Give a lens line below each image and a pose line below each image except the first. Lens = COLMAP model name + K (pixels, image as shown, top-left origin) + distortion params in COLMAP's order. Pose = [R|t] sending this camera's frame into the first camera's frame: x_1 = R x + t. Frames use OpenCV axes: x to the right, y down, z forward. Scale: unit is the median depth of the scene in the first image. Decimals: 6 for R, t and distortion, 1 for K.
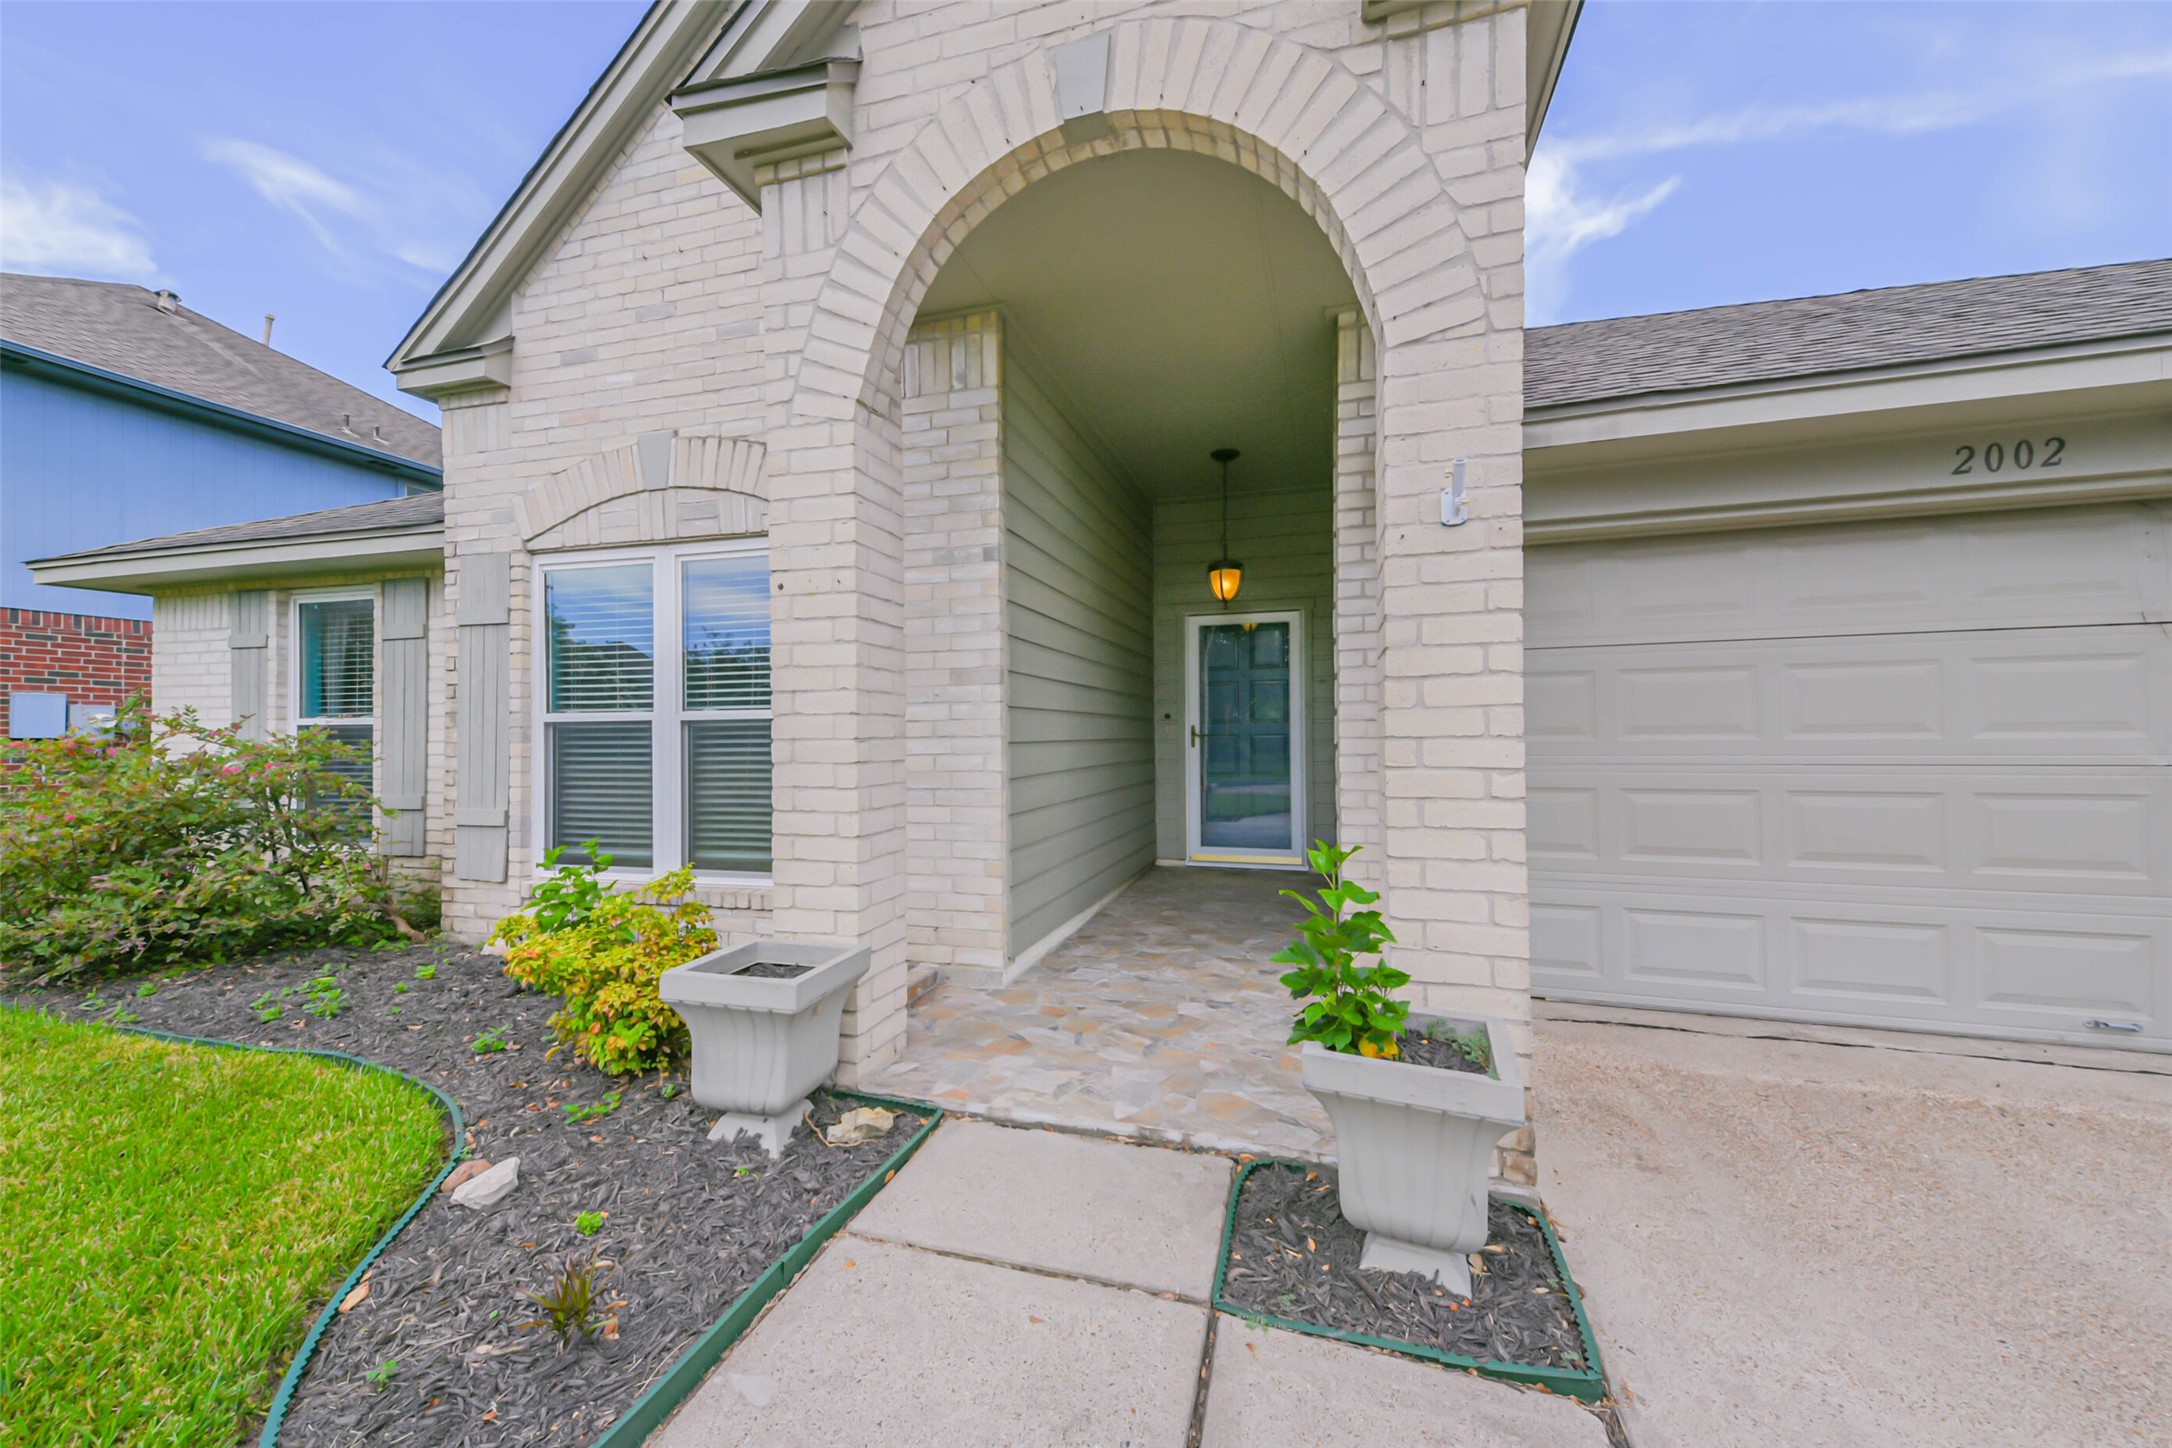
lens RADIAL K [[843.2, 0, 1074.9], [0, 843.2, 732.8], [0, 0, 1]] dist [0.062143, -0.018325]
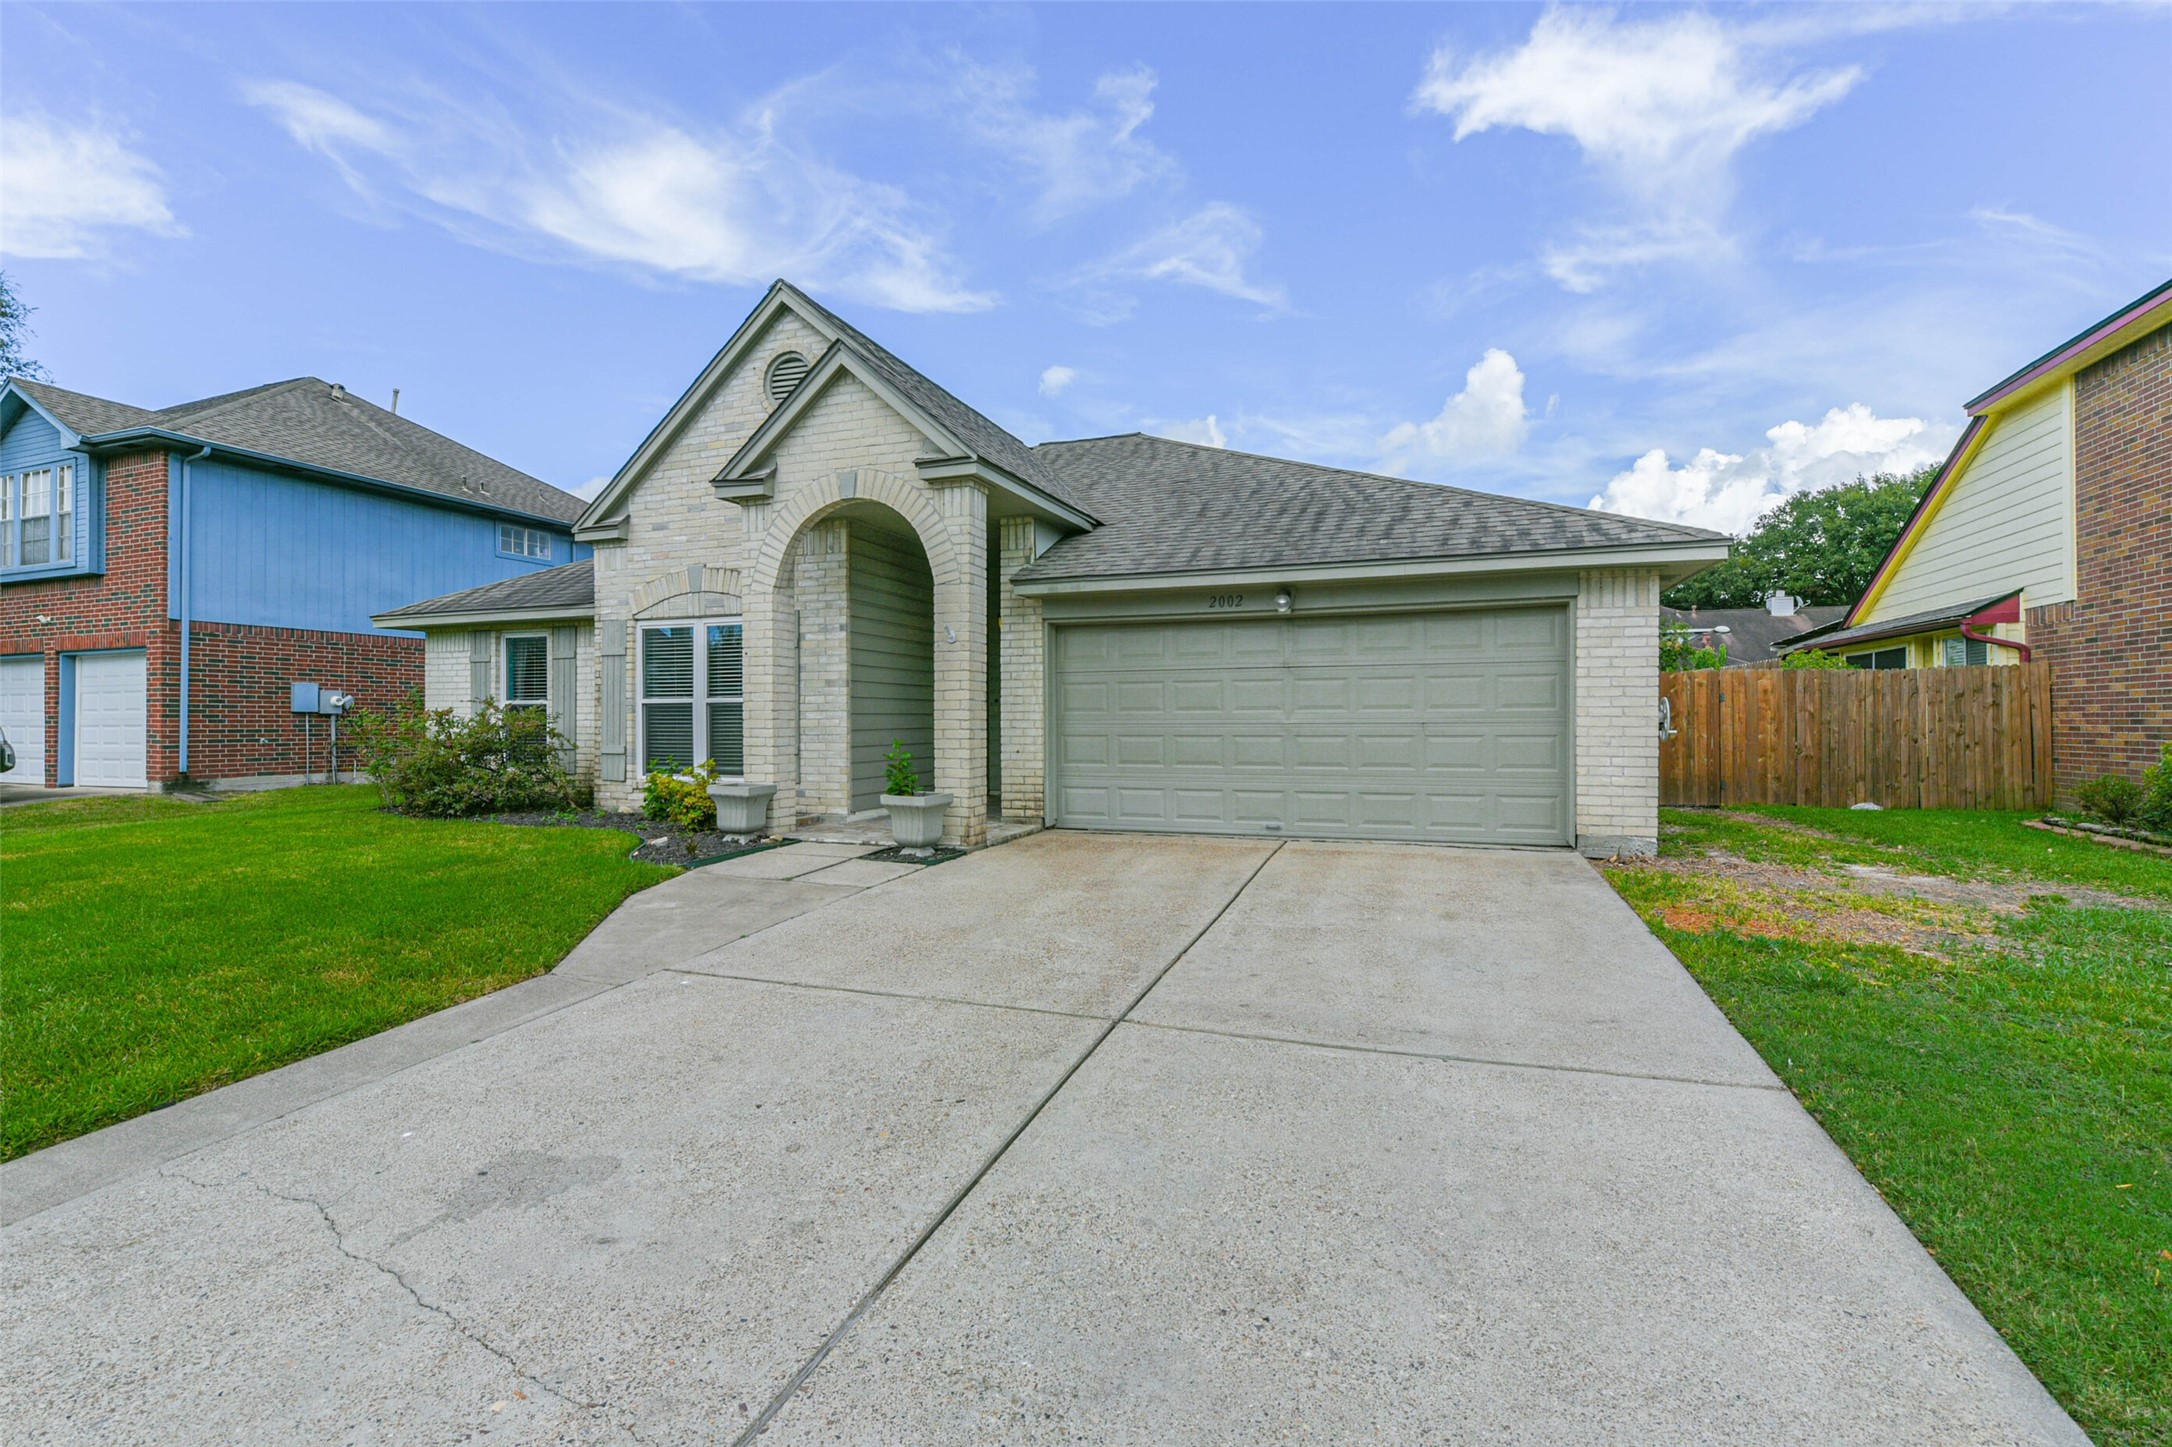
lens RADIAL K [[1003.5, 0, 1060.2], [0, 1003.5, 727.8], [0, 0, 1]] dist [-0.003504, -0.001399]
pose [[0.997521, 0.005650, -0.070137, 0.545976], [-0.004800, 0.999913, 0.012274, 0.012126], [0.070201, -0.011907, 0.997462, -1.318287]]
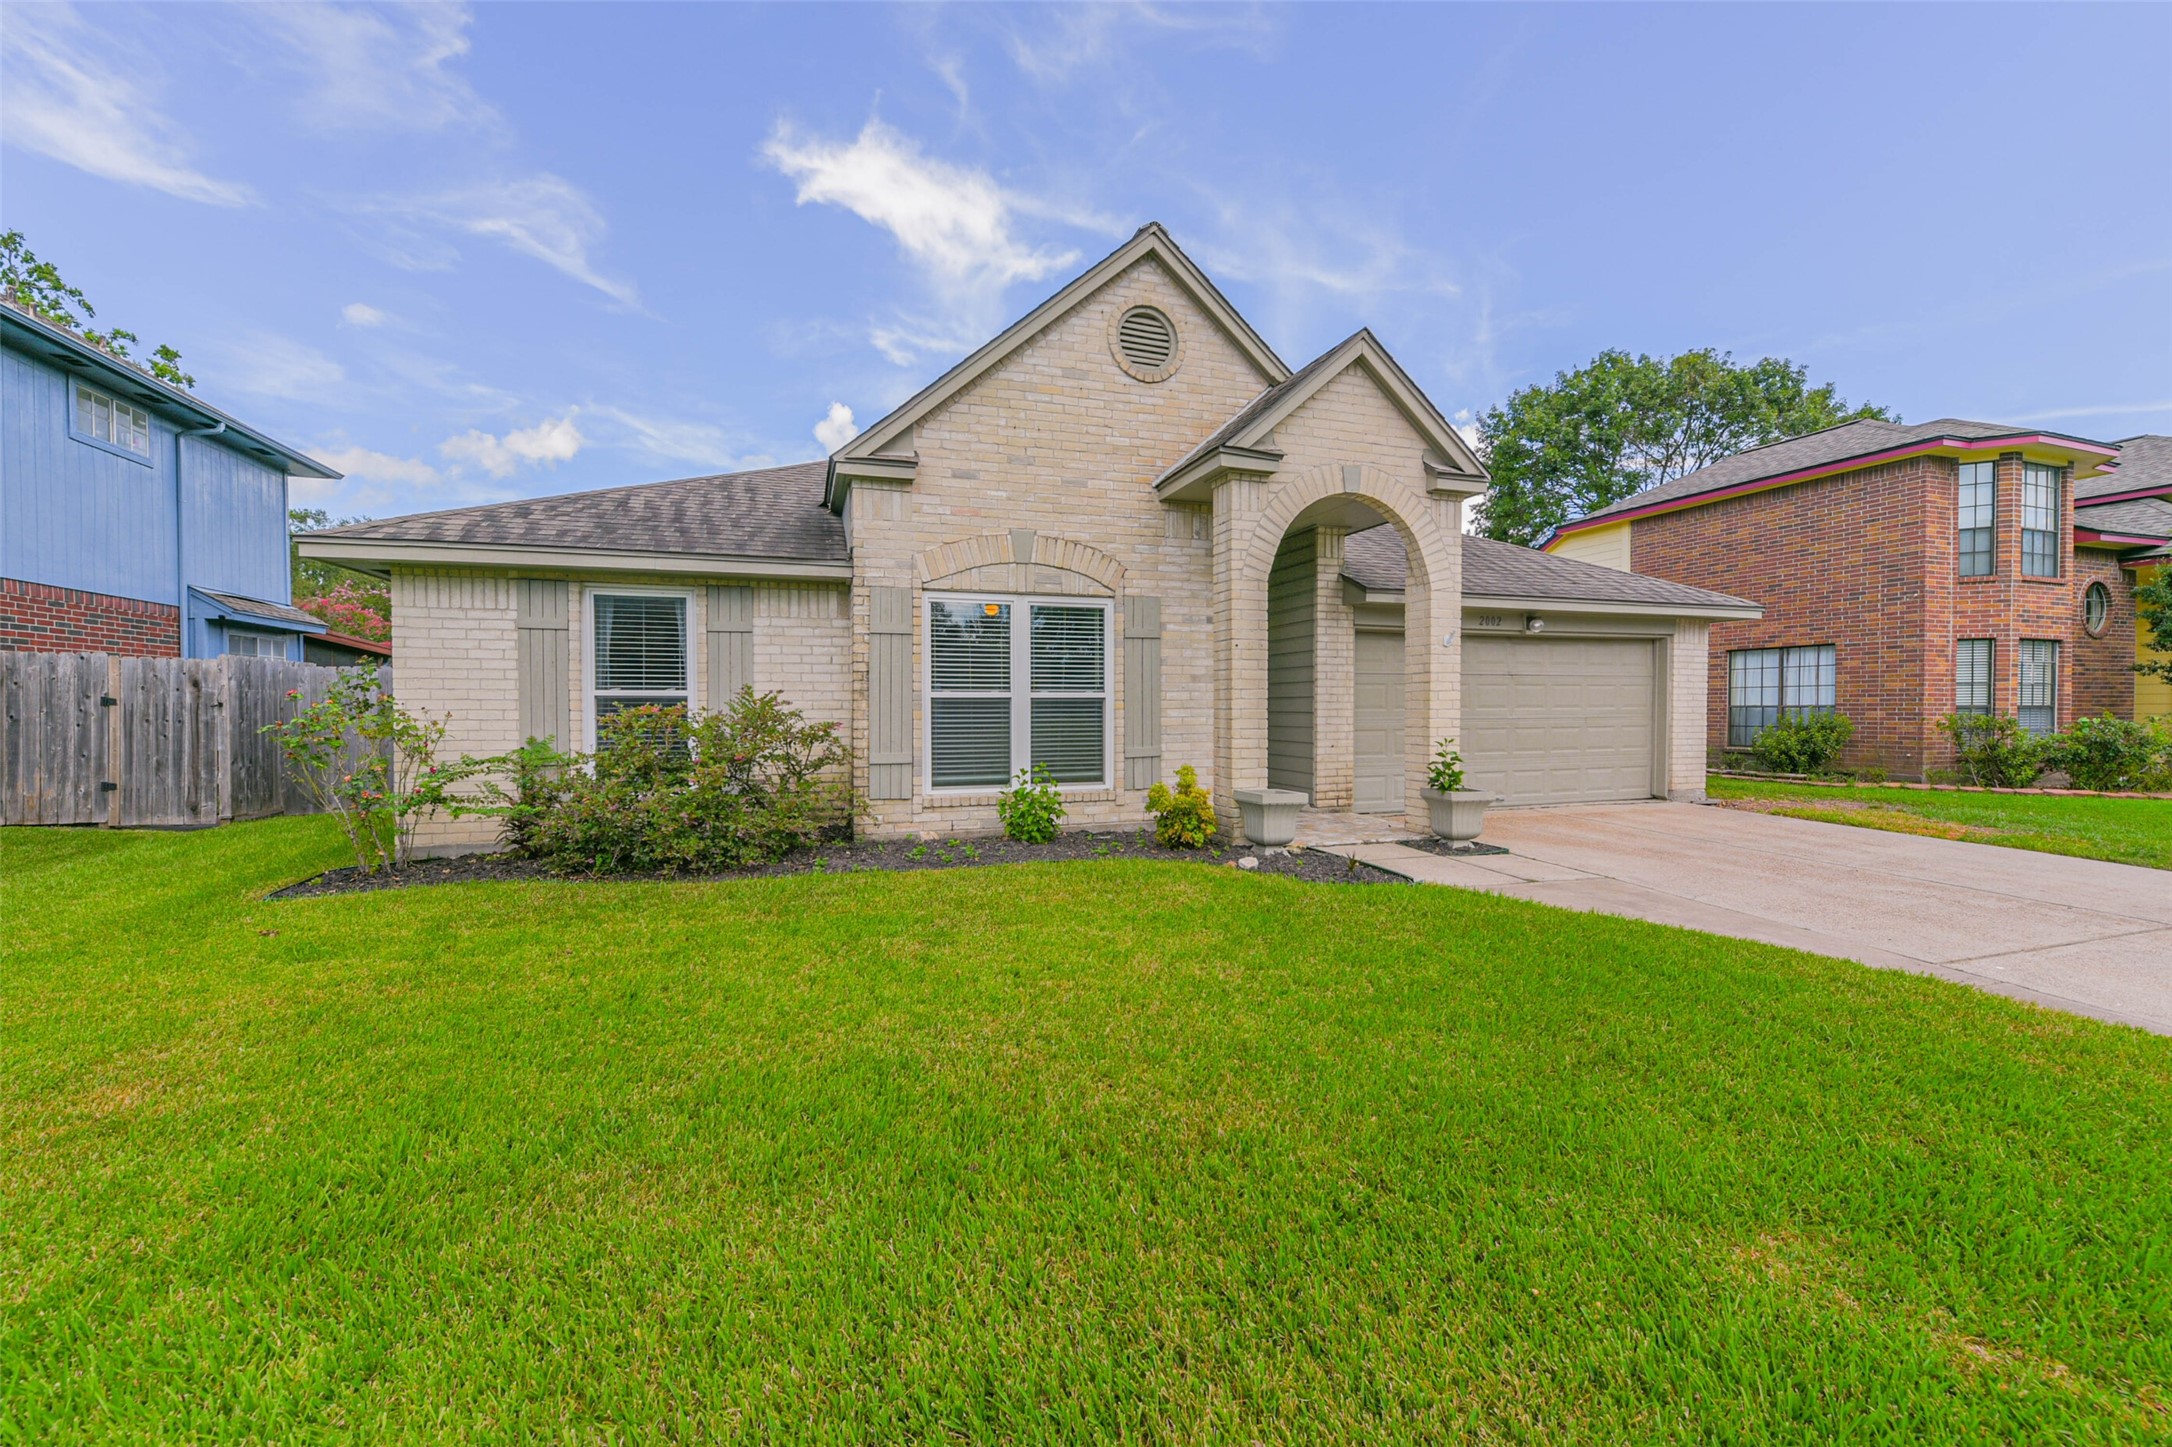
lens RADIAL K [[881.4, 0, 1082.7], [0, 881.4, 730.2], [0, 0, 1]] dist [-0.000807, -0.003028]
pose [[0.812346, -0.010047, 0.583089, -1.360864], [-0.006800, 0.999620, 0.026697, 0.002683], [-0.583136, -0.025652, 0.811970, -0.489550]]
